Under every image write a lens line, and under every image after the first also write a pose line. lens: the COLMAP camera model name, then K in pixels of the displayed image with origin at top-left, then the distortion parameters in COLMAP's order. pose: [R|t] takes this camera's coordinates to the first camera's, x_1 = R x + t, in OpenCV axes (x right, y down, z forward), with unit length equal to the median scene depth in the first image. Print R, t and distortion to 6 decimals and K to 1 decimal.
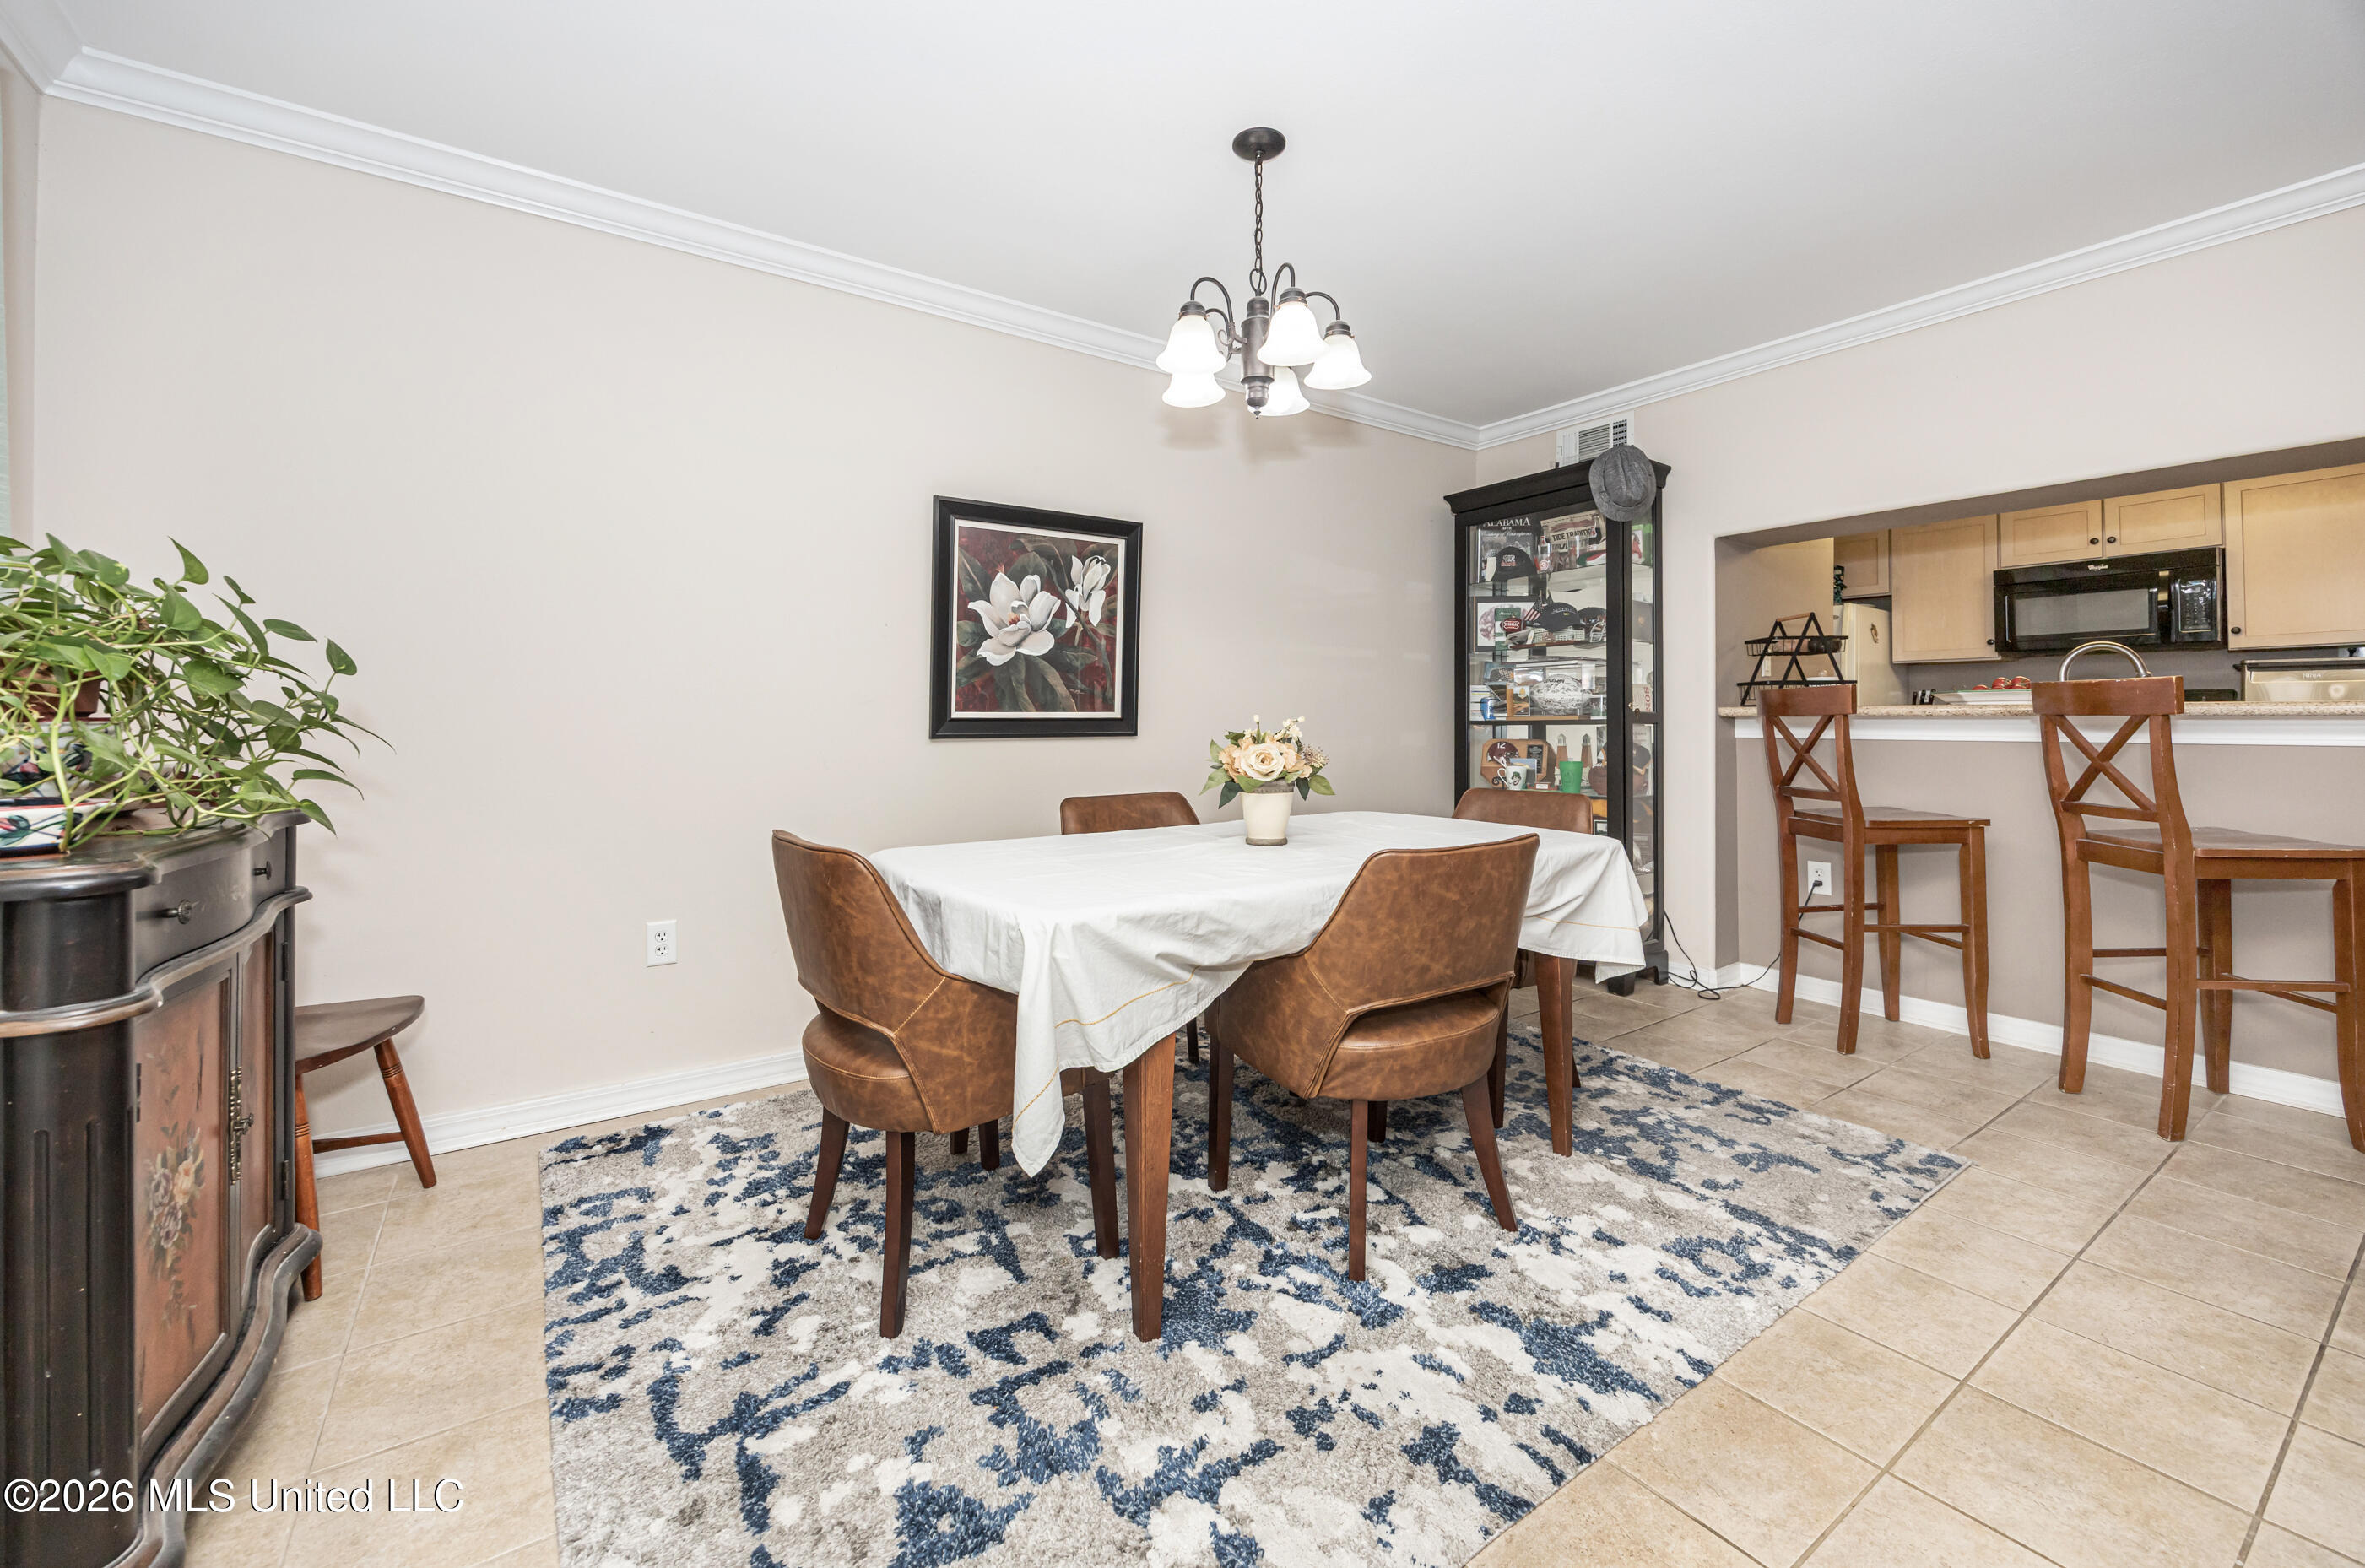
lens RADIAL K [[935.5, 0, 1145.1], [0, 935.5, 738.7], [0, 0, 1]] dist [0.003411, 0.000279]
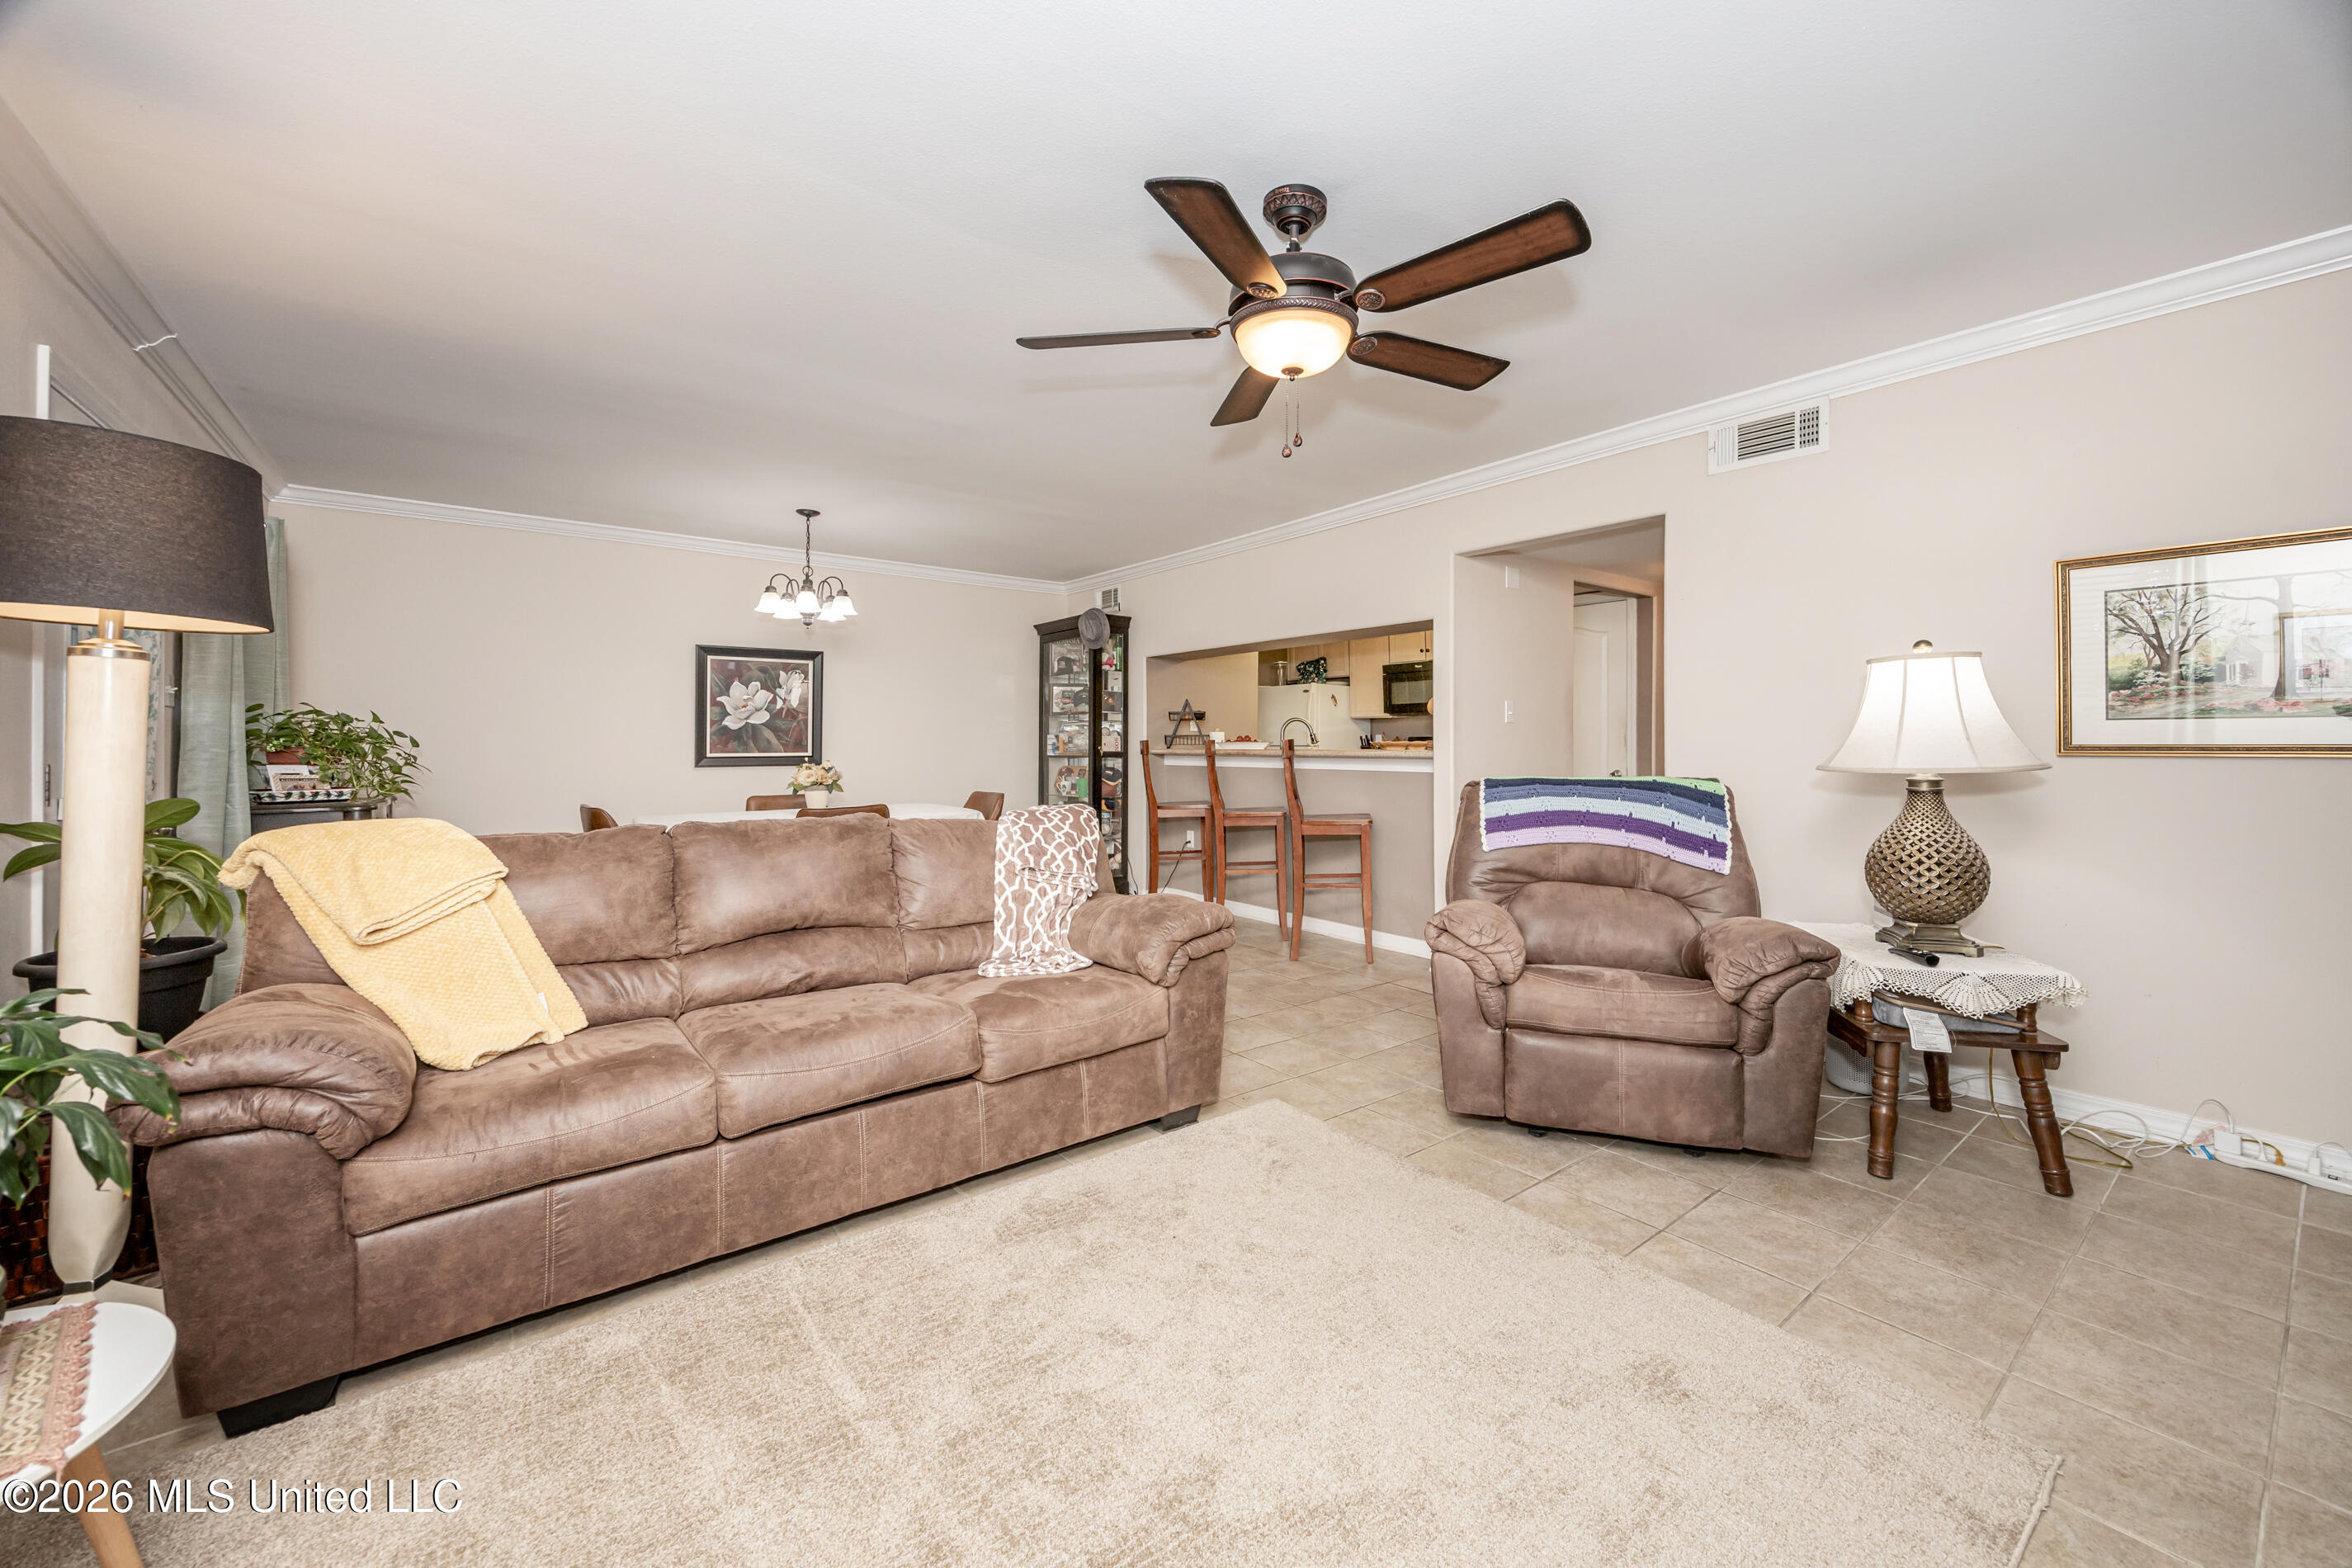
lens RADIAL K [[930.4, 0, 1183.8], [0, 930.4, 773.4], [0, 0, 1]] dist [0.003411, 0.000279]
pose [[0.998019, -0.003011, 0.062849, 0.629780], [0.002120, 0.999896, 0.014243, -0.011461], [-0.062885, -0.014081, 0.997921, -0.957874]]
